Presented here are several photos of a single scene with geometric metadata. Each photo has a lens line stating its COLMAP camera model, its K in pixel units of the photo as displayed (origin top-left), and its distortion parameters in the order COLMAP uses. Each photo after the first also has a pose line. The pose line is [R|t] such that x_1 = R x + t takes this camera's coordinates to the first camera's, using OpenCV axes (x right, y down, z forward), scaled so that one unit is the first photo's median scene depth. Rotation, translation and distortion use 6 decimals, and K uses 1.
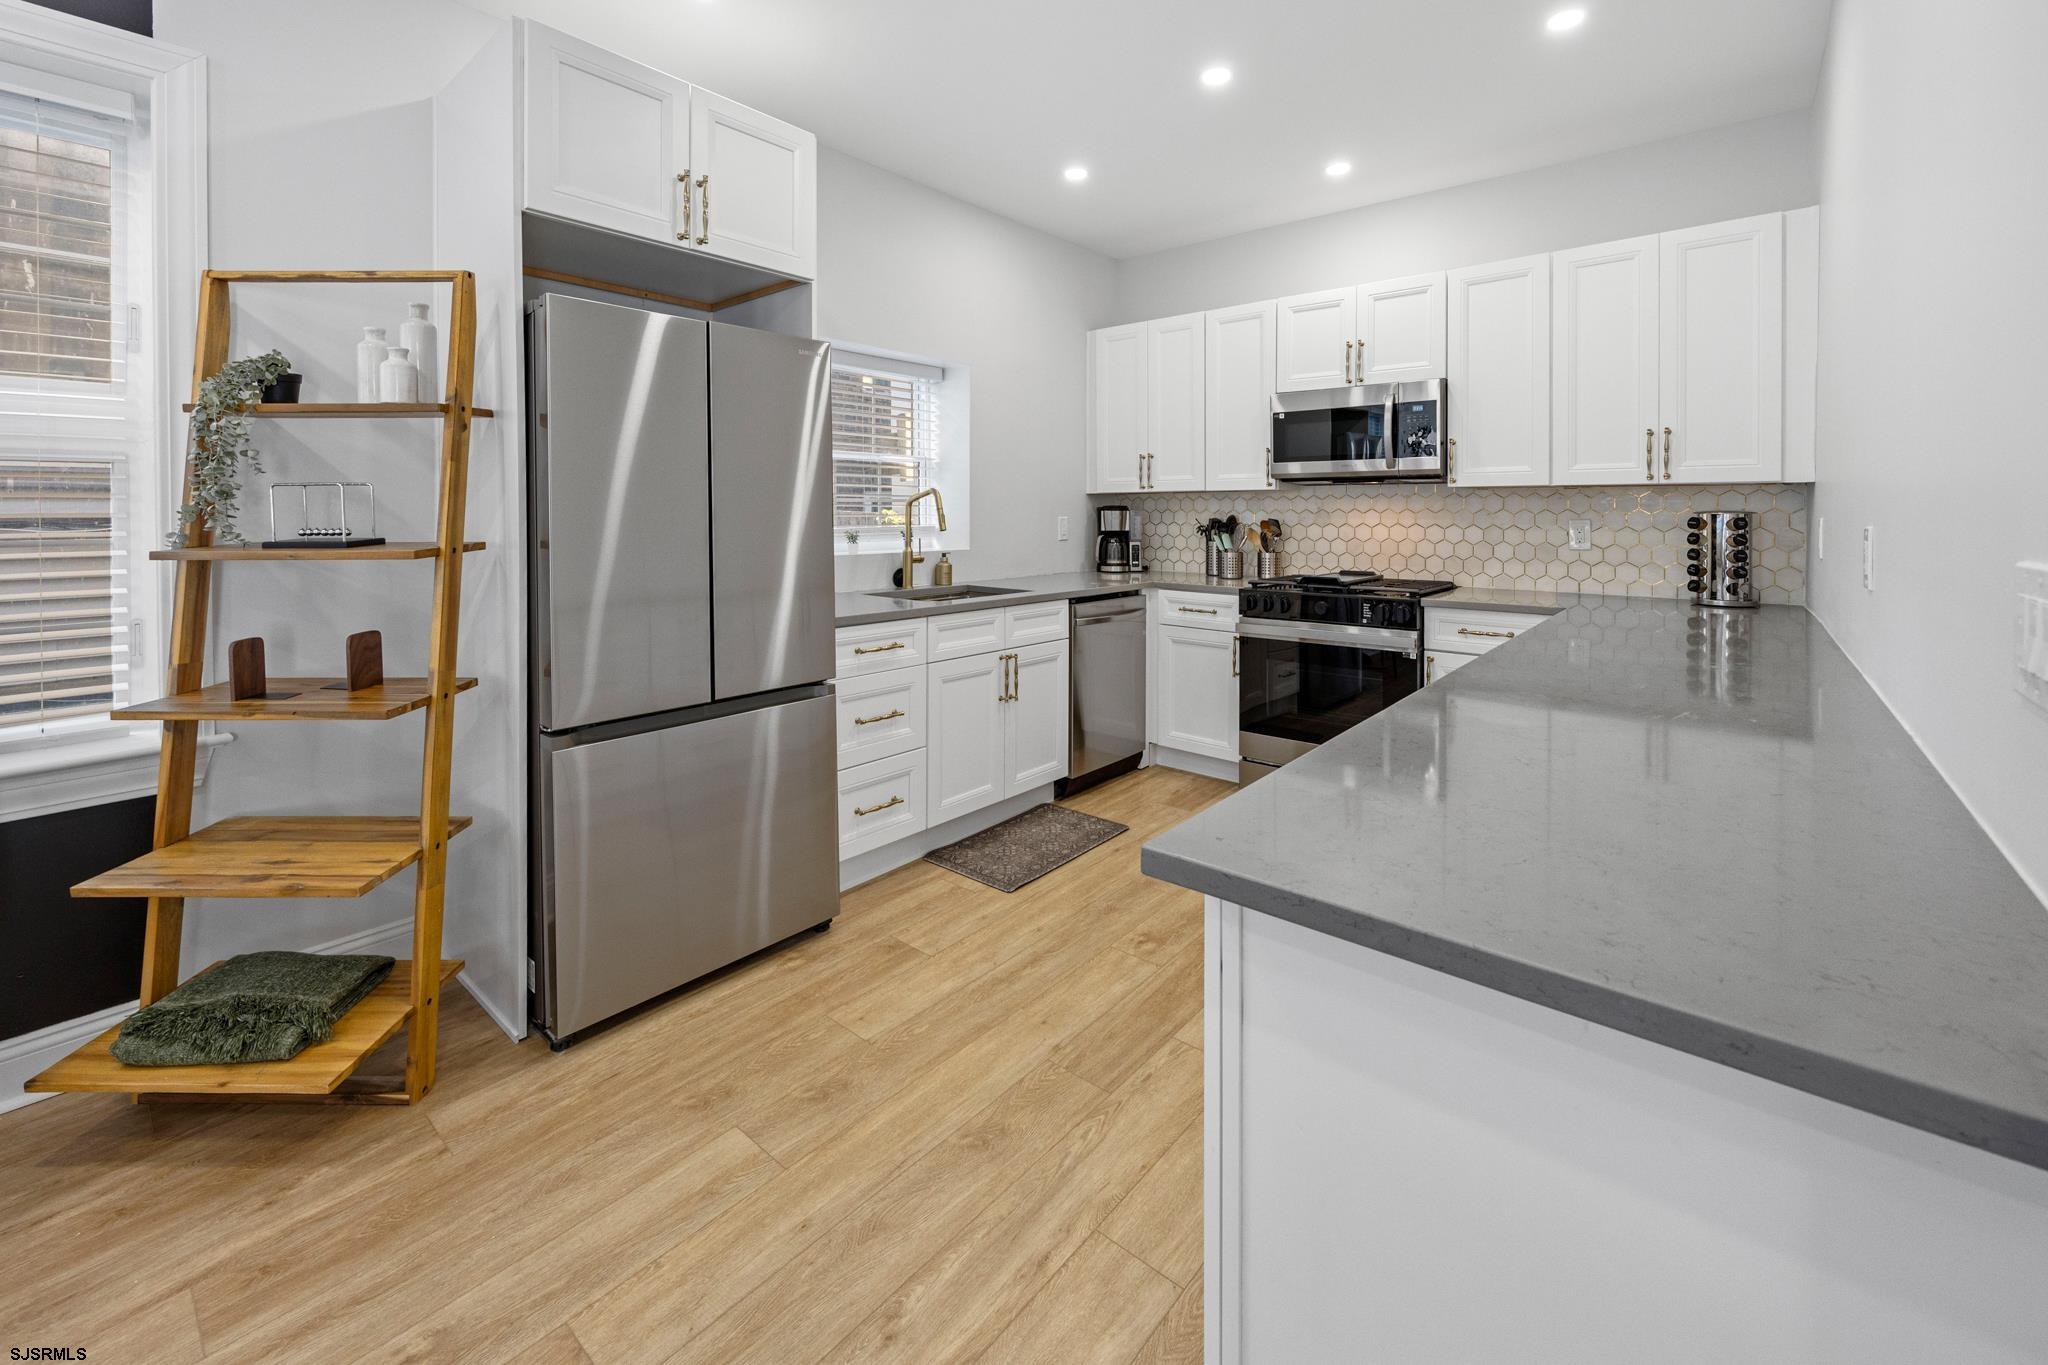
lens RADIAL K [[855.4, 0, 1059.8], [0, 855.4, 514.9], [0, 0, 1]] dist [0.000318, 0.000163]
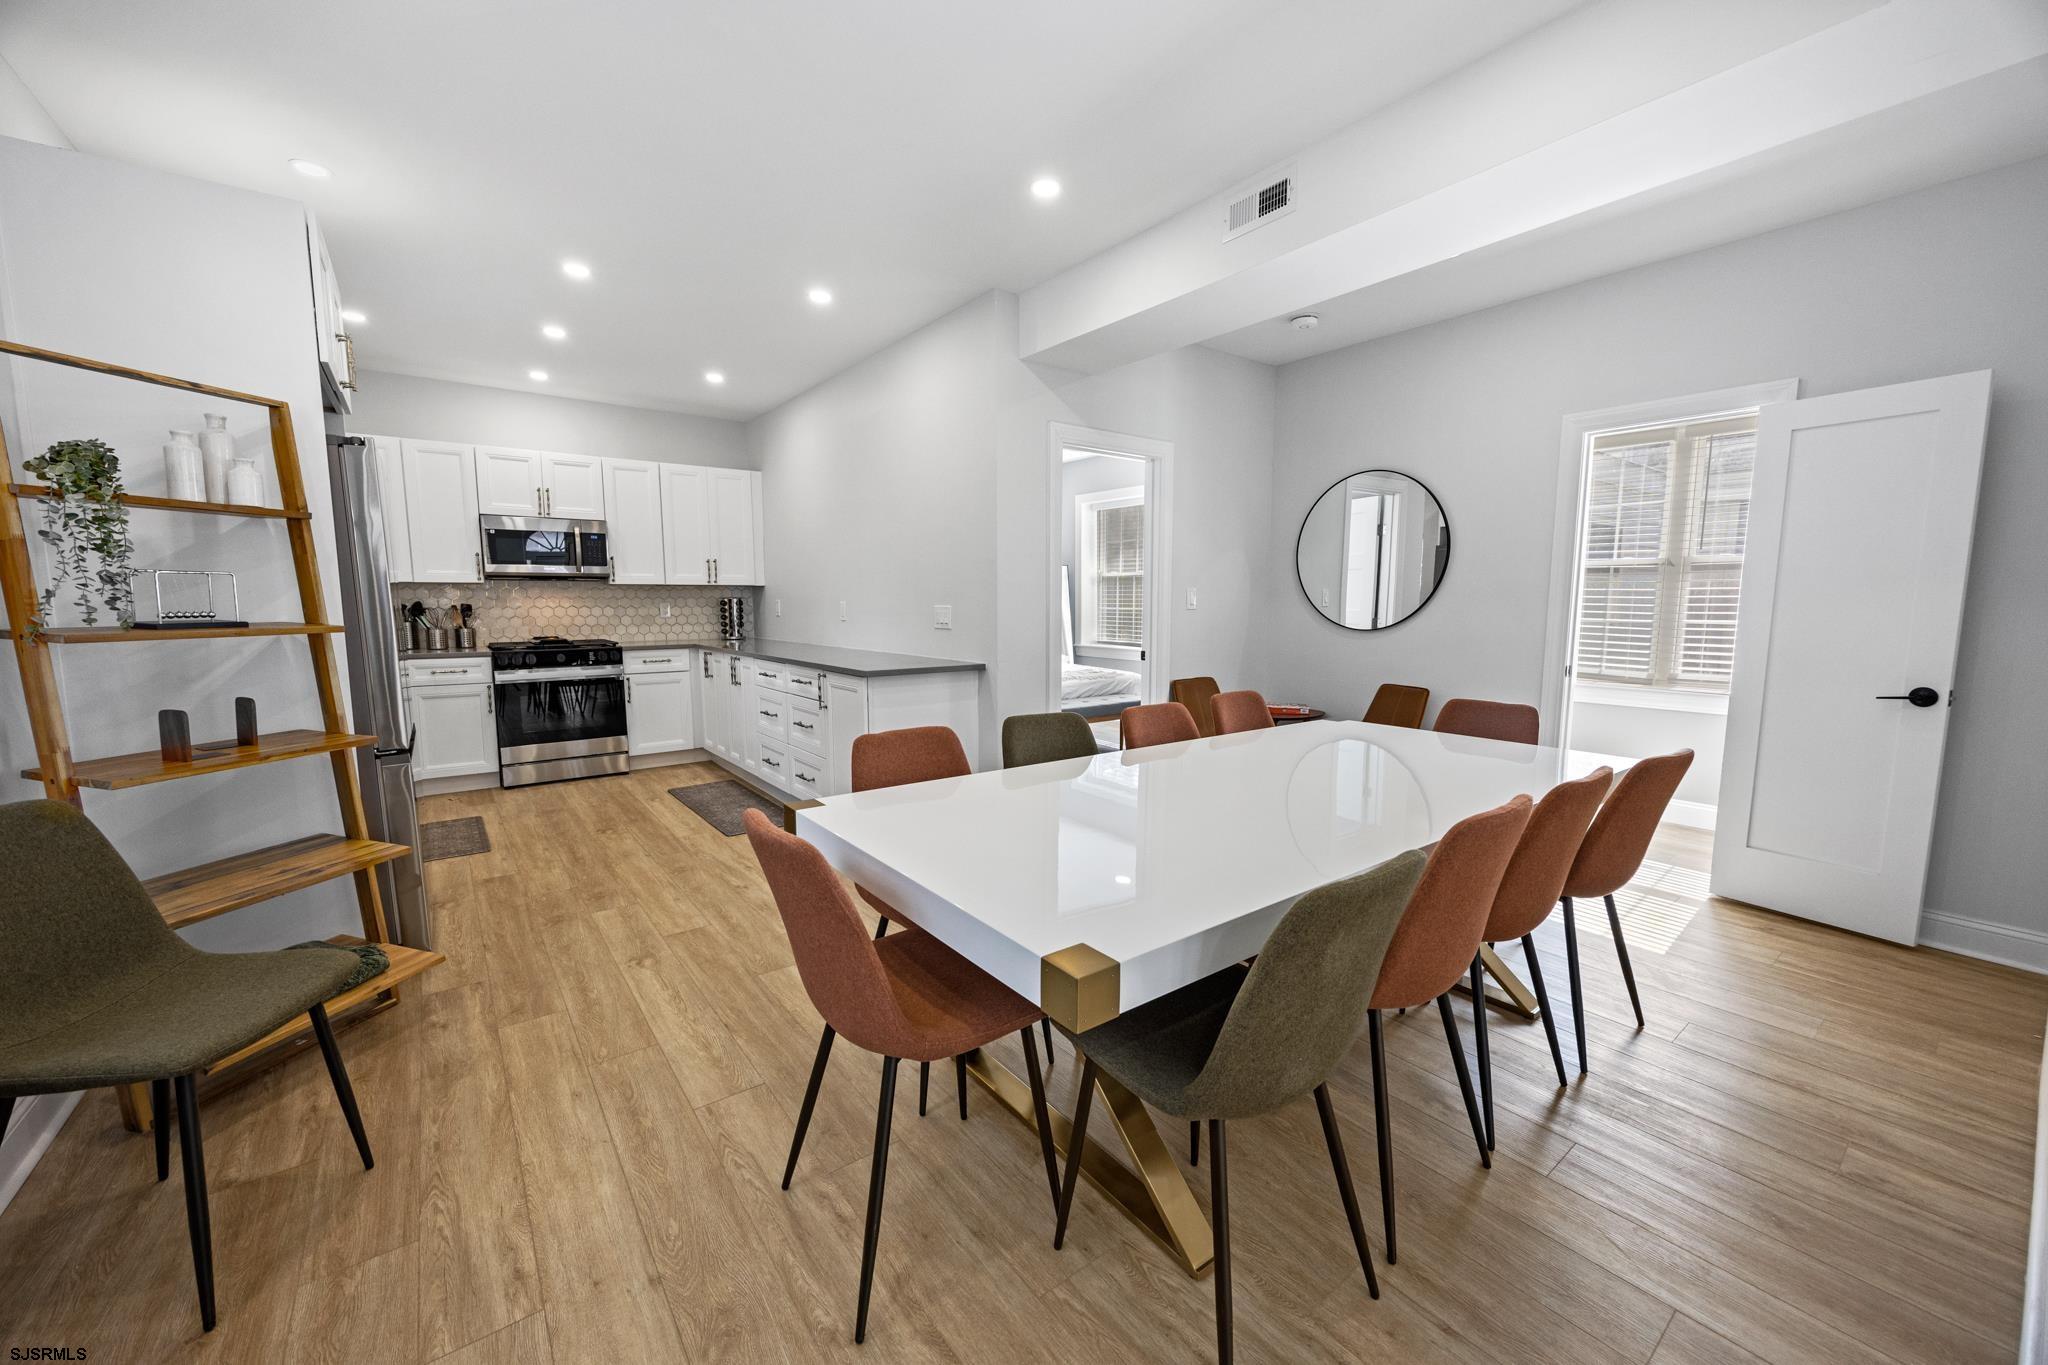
lens RADIAL K [[763.6, 0, 1000.7], [0, 763.6, 694.5], [0, 0, 1]] dist [-0.001451, 0.000168]
pose [[0.240980, -0.122303, 0.962793, -1.000458], [0.006492, 0.992209, 0.124415, 0.002975], [-0.970508, -0.023731, 0.239896, -0.180608]]
